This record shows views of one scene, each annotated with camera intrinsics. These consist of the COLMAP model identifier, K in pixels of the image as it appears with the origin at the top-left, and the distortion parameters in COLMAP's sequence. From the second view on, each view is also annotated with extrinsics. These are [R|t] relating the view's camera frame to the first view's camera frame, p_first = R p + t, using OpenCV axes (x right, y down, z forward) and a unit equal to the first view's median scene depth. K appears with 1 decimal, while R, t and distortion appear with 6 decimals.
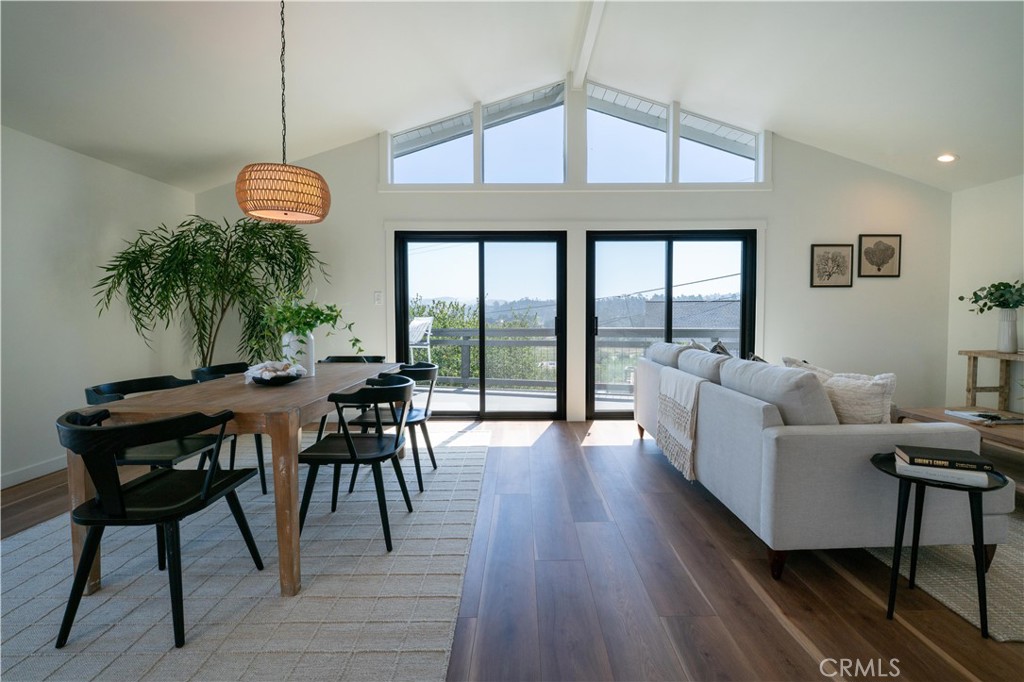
lens RADIAL K [[427.0, 0, 530.0], [0, 427.0, 339.9], [0, 0, 1]] dist [-0.019404, 0.000158]
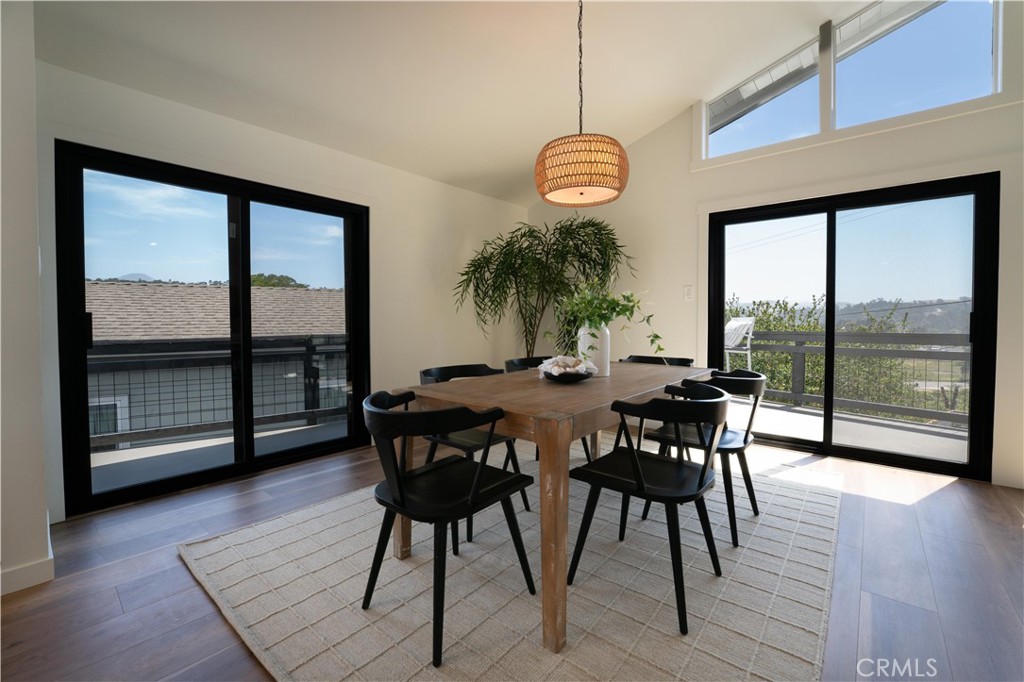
lens RADIAL K [[437.3, 0, 511.9], [0, 437.3, 330.2], [0, 0, 1]] dist [-0.025232, 0.000093]
pose [[0.743889, 0.015818, -0.668116, -0.046896], [-0.034903, 0.999275, -0.015204, 0.009582], [0.667391, 0.034629, 0.743902, 0.164722]]
